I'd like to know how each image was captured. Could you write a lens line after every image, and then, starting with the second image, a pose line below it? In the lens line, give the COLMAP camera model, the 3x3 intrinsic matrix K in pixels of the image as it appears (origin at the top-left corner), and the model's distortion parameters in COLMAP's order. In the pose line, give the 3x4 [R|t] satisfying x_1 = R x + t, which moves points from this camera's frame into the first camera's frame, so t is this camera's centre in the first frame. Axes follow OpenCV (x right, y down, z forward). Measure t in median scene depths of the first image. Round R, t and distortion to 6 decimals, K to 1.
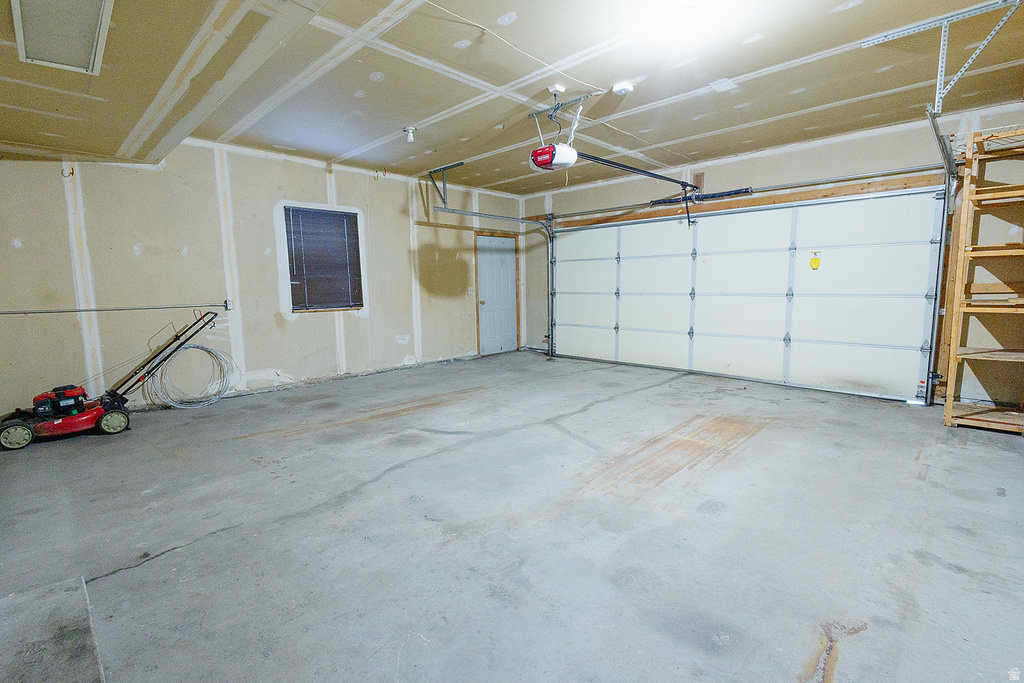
lens RADIAL K [[470.4, 0, 512.1], [0, 470.4, 338.3], [0, 0, 1]] dist [0.009299, -0.000718]
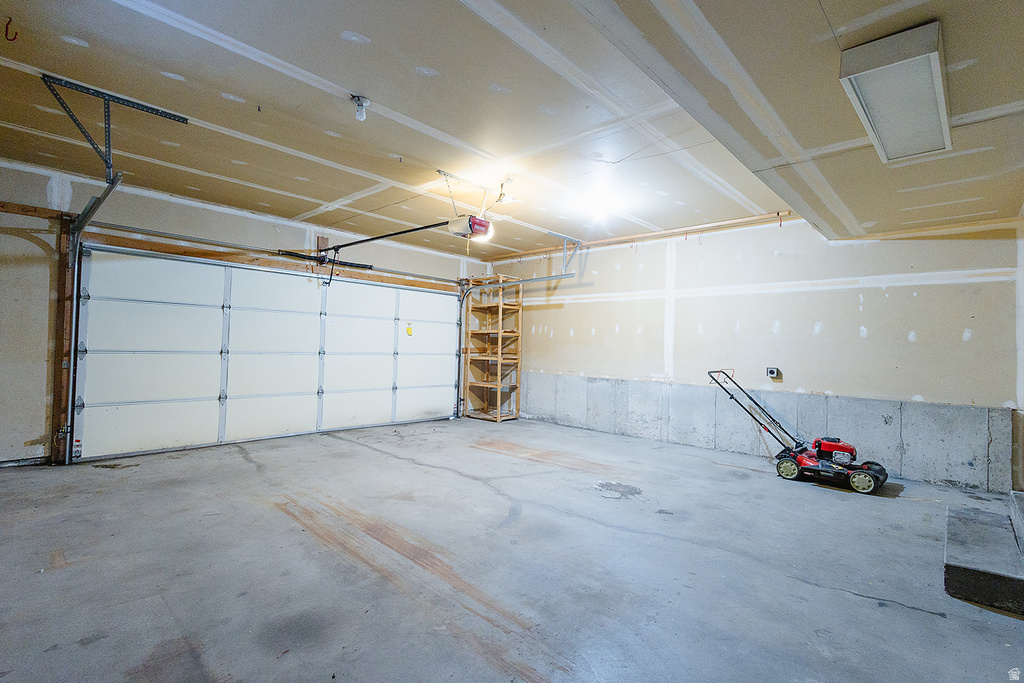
lens RADIAL K [[470.4, 0, 512.1], [0, 470.4, 338.3], [0, 0, 1]] dist [0.009299, -0.000718]
pose [[-0.025792, 0.026568, 0.999314, -0.830395], [0.089512, 0.995693, -0.024161, -0.084927], [-0.995652, 0.088827, -0.028059, 0.816914]]
